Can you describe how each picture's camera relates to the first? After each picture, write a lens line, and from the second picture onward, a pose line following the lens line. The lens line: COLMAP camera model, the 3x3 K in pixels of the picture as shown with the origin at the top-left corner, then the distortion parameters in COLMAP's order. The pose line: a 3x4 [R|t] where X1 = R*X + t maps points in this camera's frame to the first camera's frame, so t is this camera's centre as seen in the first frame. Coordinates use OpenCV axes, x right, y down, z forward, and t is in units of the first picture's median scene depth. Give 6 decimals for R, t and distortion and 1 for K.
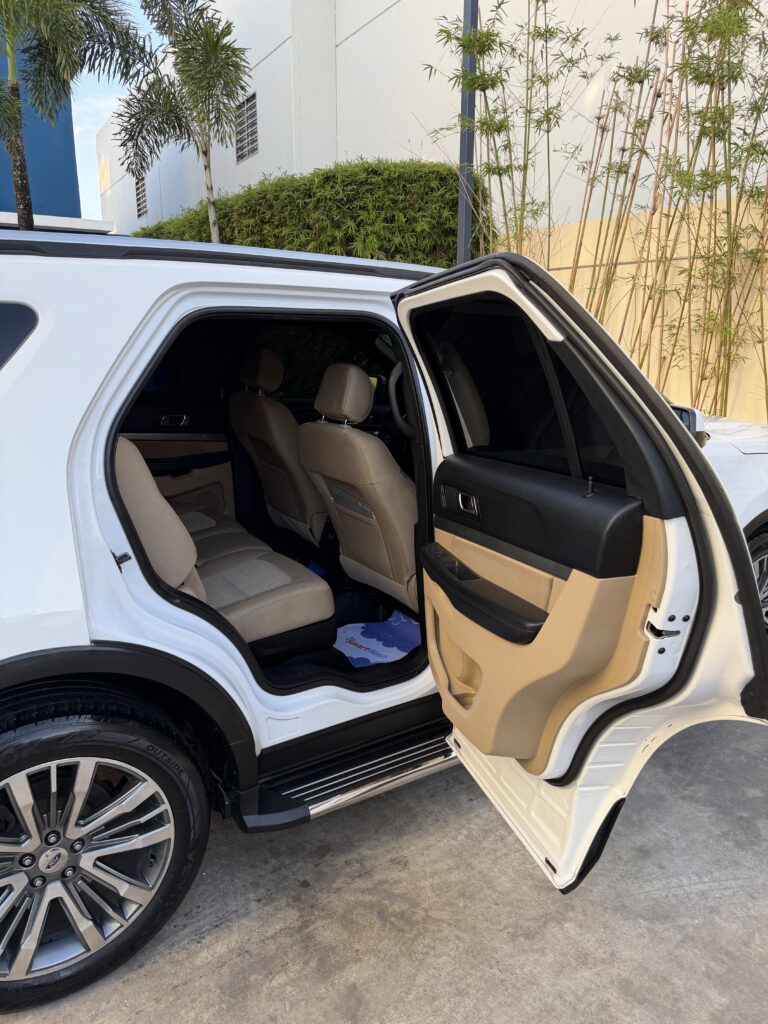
lens RADIAL K [[733.3, 0, 383.2], [0, 733.3, 510.3], [0, 0, 1]] dist [0.006630, -0.010875]
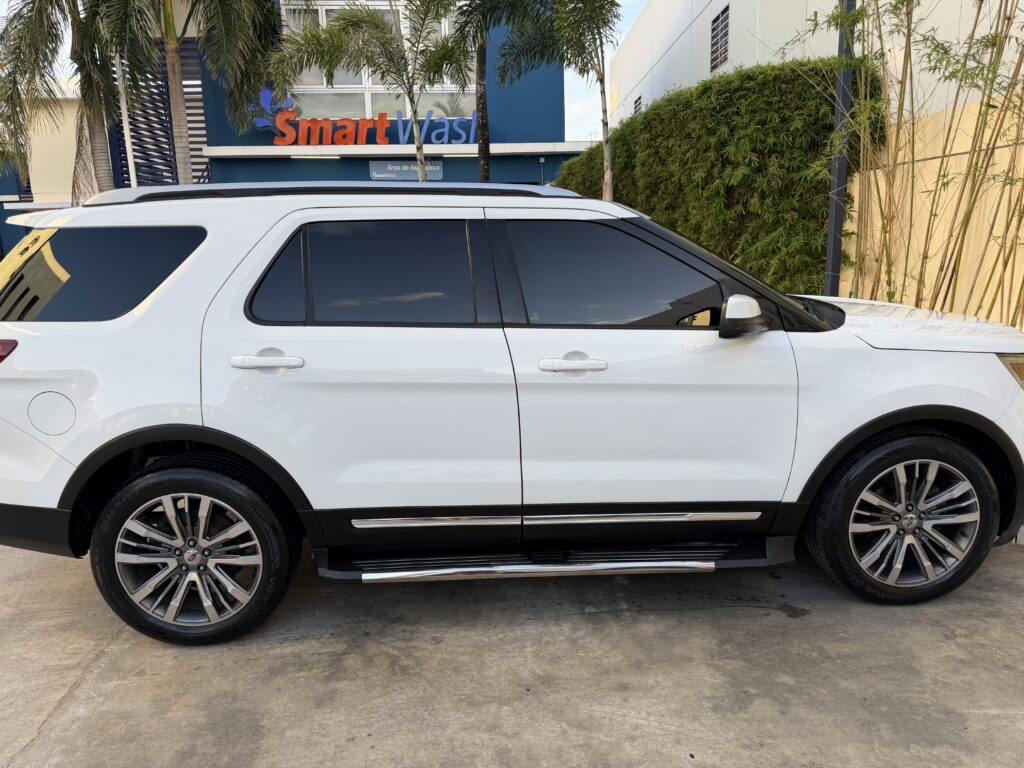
lens RADIAL K [[733.3, 0, 515.1], [0, 733.3, 385.8], [0, 0, 1]] dist [0.006630, -0.010875]
pose [[0.866997, 0.068476, -0.493586, 0.240463], [-0.087319, 0.996064, -0.015193, 0.012187], [0.490603, 0.056272, 0.869564, -0.027932]]
